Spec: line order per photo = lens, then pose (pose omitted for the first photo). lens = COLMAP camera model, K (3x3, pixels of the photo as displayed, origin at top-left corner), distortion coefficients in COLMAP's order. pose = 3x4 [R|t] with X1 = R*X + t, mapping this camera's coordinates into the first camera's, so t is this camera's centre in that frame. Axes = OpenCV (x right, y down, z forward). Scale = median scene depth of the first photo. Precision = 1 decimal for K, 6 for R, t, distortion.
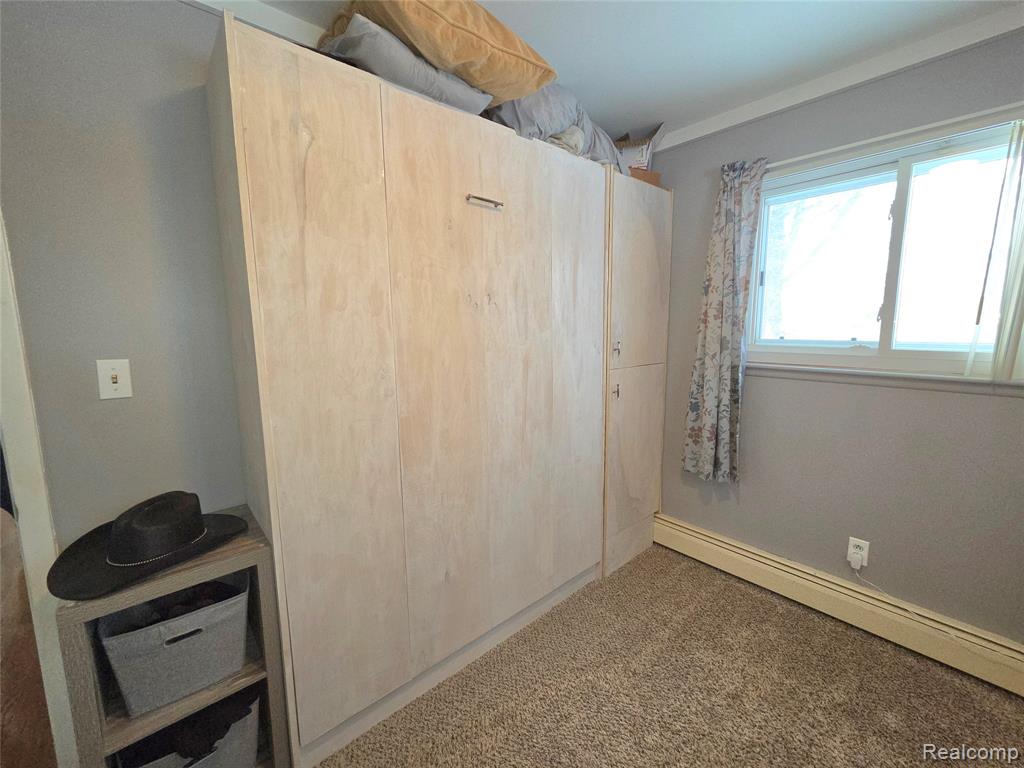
lens RADIAL K [[415.6, 0, 509.4], [0, 415.6, 379.1], [0, 0, 1]] dist [0.002524, -0.000368]
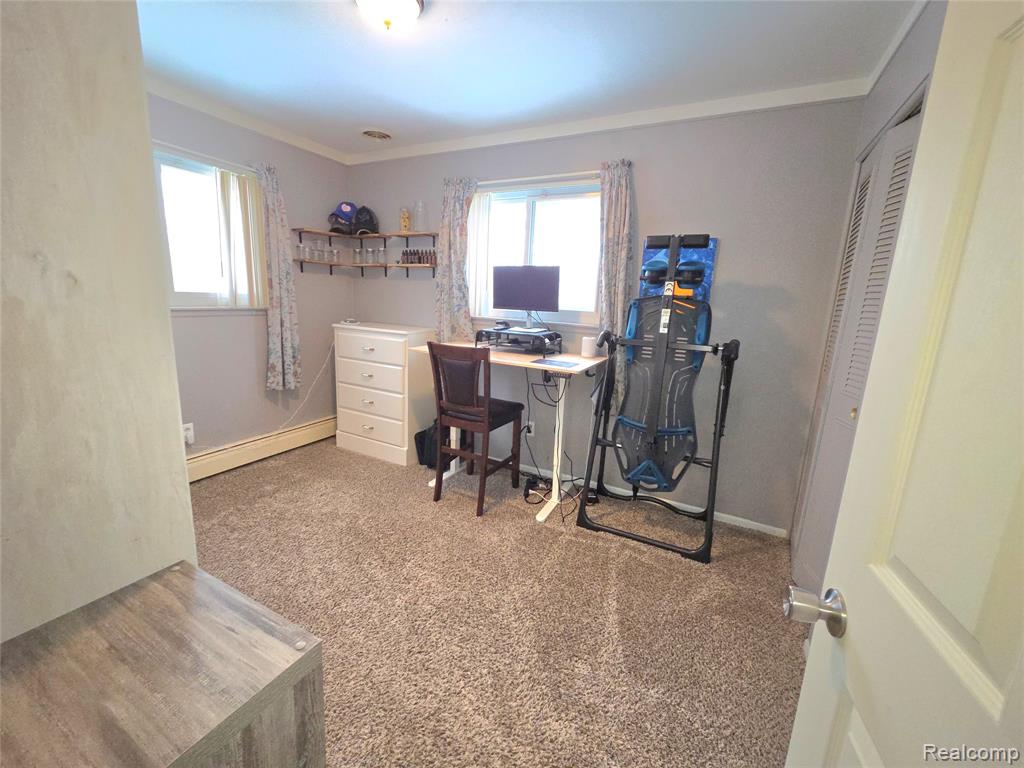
lens RADIAL K [[415.6, 0, 511.0], [0, 415.6, 381.1], [0, 0, 1]] dist [0.002524, -0.000368]
pose [[-0.369746, -0.196122, 0.908198, -1.053483], [0.083316, 0.966532, 0.242639, -0.025396], [-0.925390, 0.165382, -0.341031, 0.501851]]
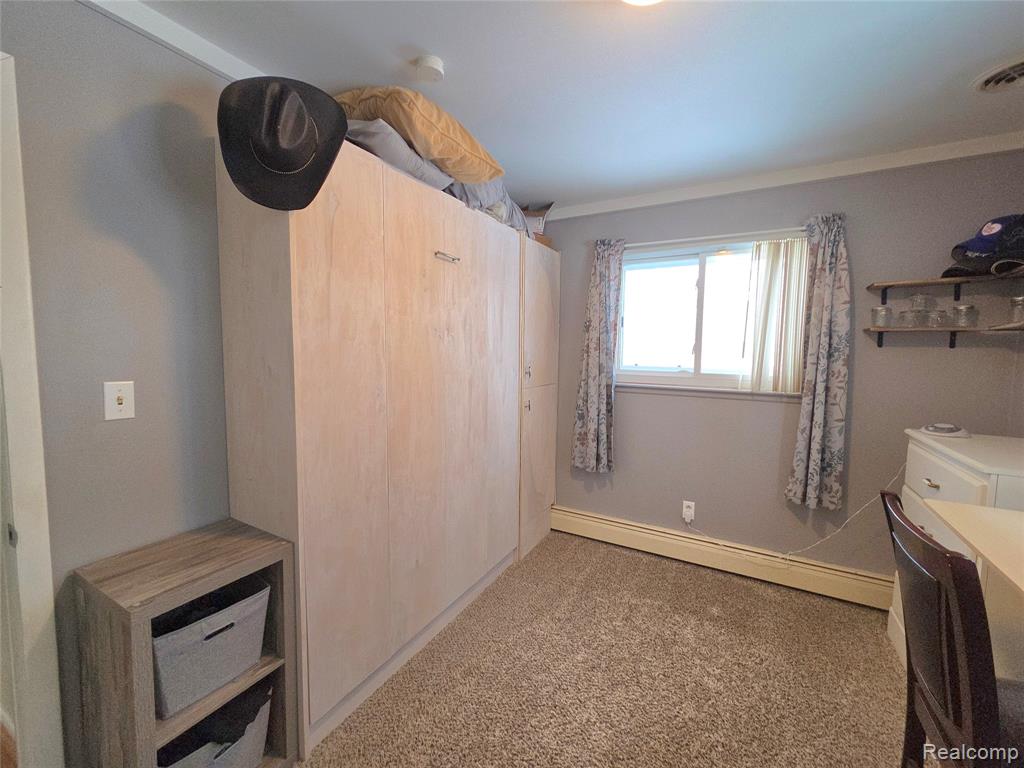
lens RADIAL K [[415.6, 0, 508.6], [0, 415.6, 379.9], [0, 0, 1]] dist [0.002524, -0.000368]
pose [[0.942341, -0.004743, 0.334621, -0.299028], [0.023430, 0.998381, -0.051829, 0.020056], [-0.333834, 0.056681, 0.940926, -0.232174]]
